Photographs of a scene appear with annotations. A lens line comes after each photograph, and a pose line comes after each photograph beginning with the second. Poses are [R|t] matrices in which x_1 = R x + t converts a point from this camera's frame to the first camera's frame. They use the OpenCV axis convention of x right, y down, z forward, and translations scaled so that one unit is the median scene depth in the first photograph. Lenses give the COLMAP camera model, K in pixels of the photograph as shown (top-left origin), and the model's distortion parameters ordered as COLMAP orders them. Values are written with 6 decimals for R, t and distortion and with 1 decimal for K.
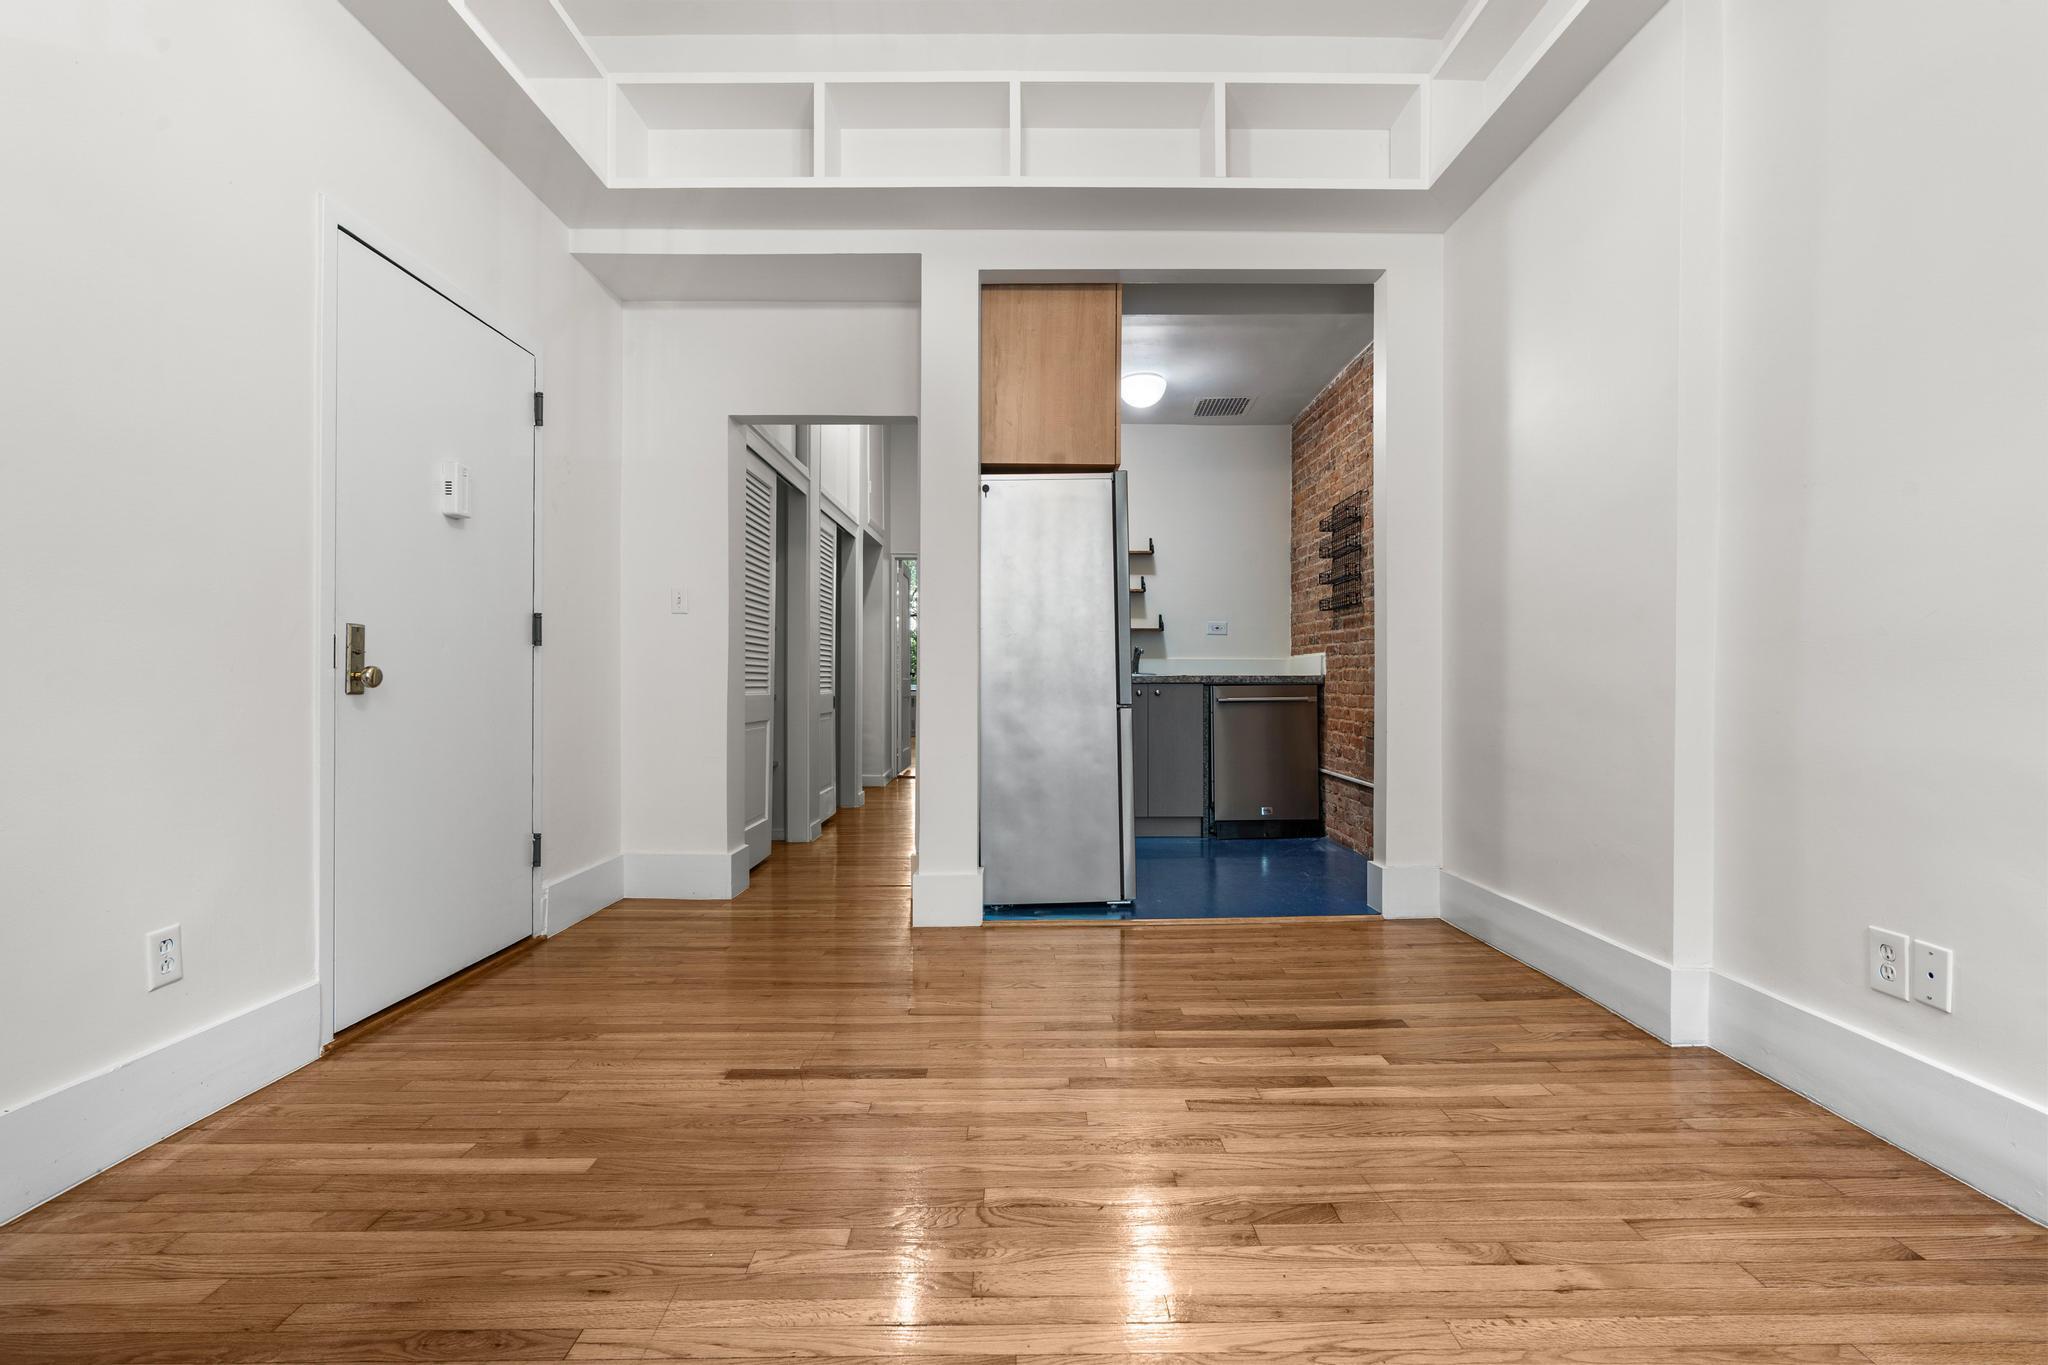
lens RADIAL K [[919.7, 0, 1024.2], [0, 919.7, 680.3], [0, 0, 1]] dist [-0.005652, -0.000227]
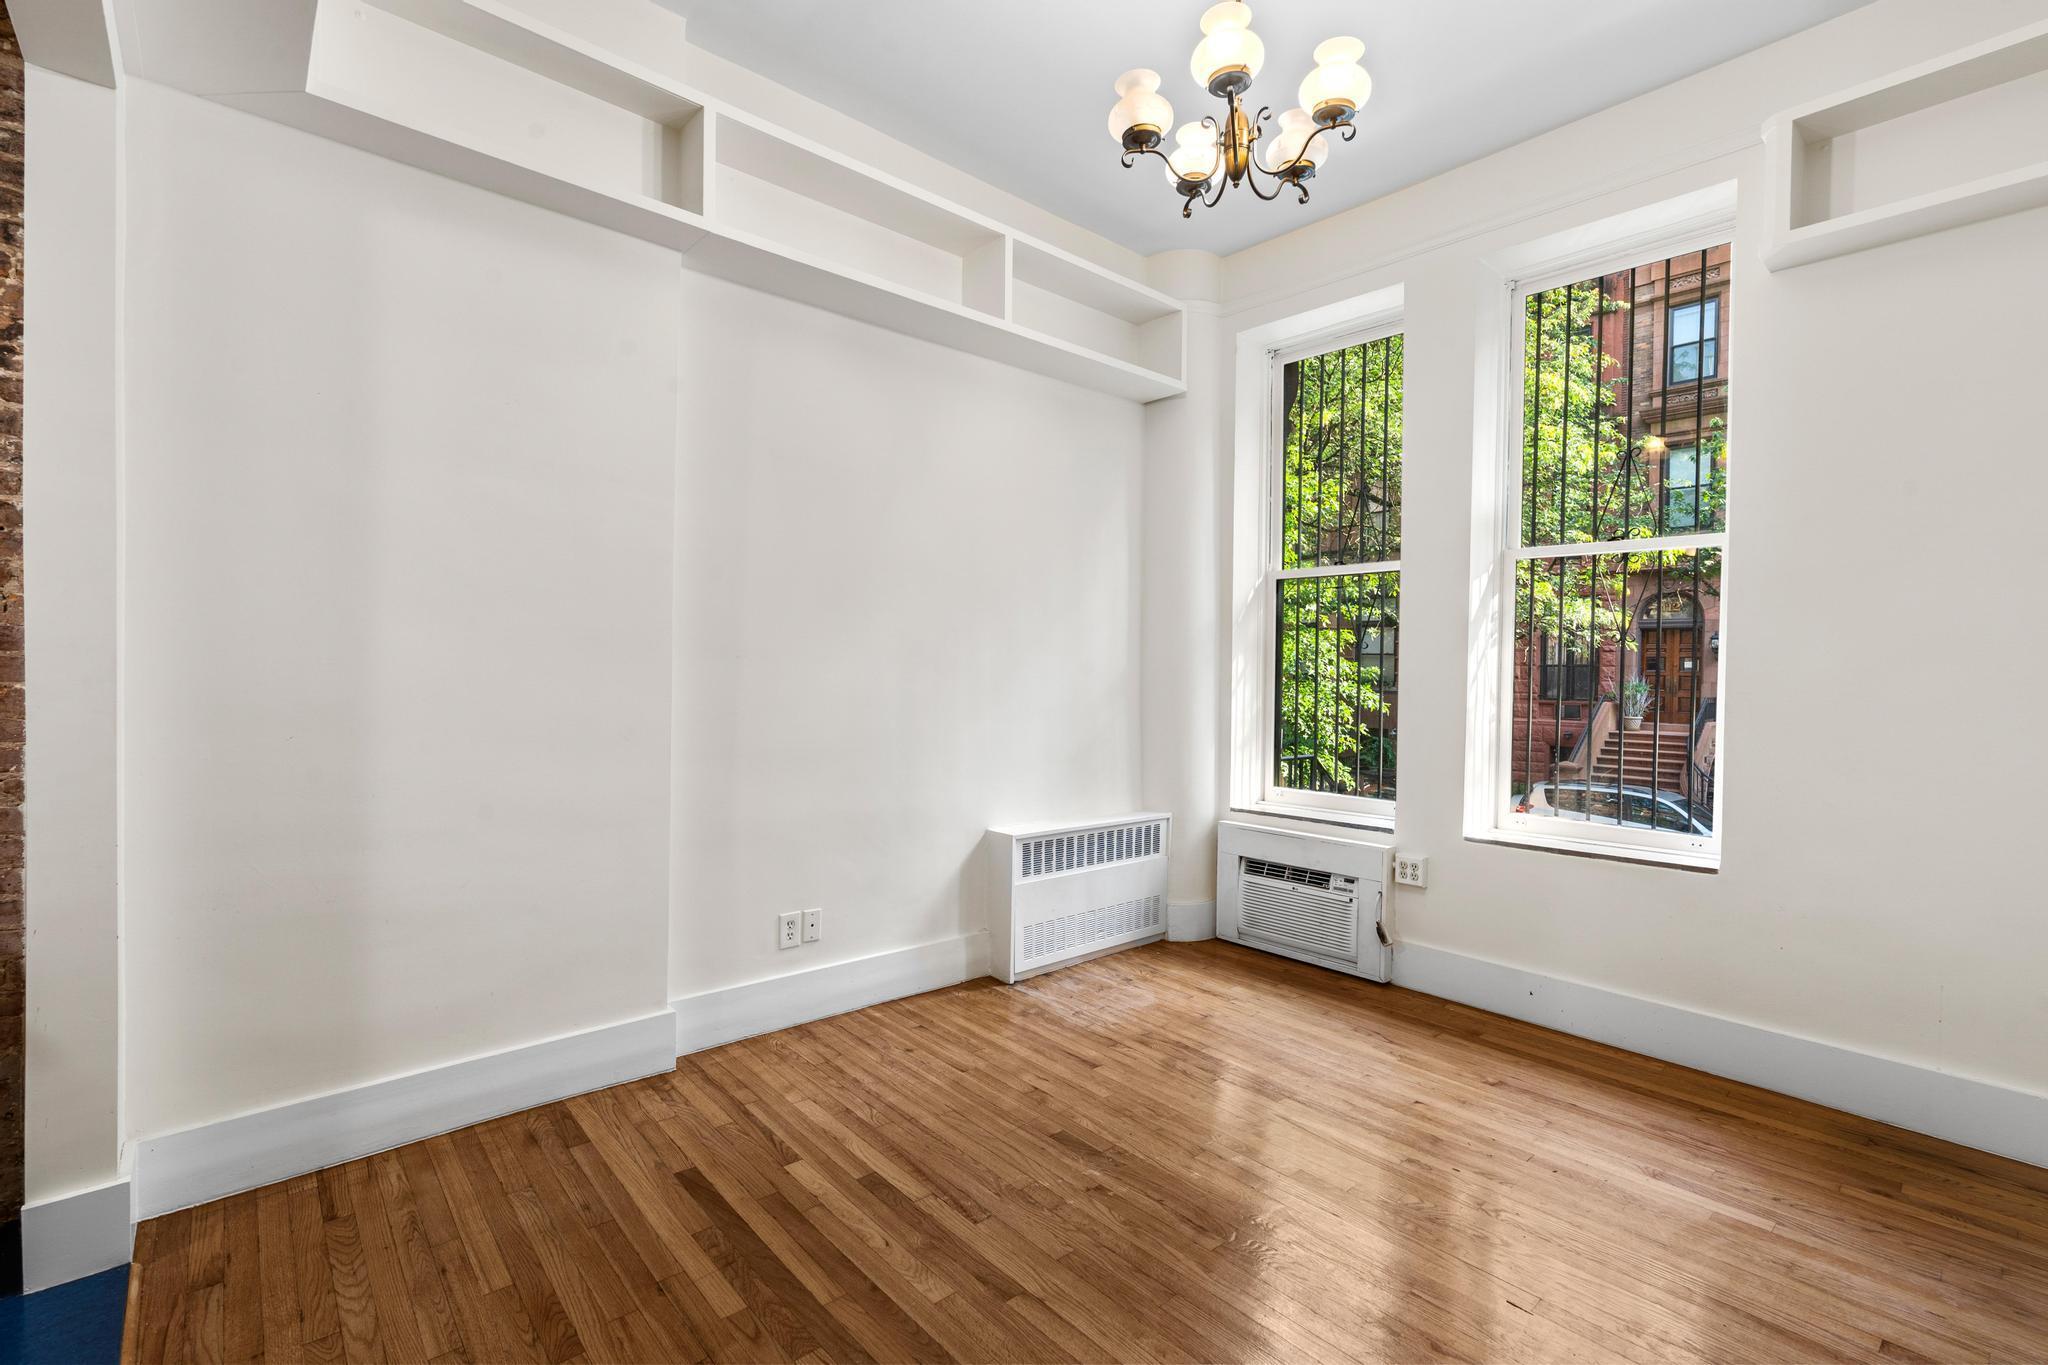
lens RADIAL K [[919.7, 0, 1027.2], [0, 919.7, 682.3], [0, 0, 1]] dist [-0.005652, -0.000227]
pose [[-0.657401, -0.019306, 0.753293, -0.268673], [-0.011338, 0.999812, 0.015729, -0.079855], [-0.753455, 0.001799, -0.657497, 0.673230]]
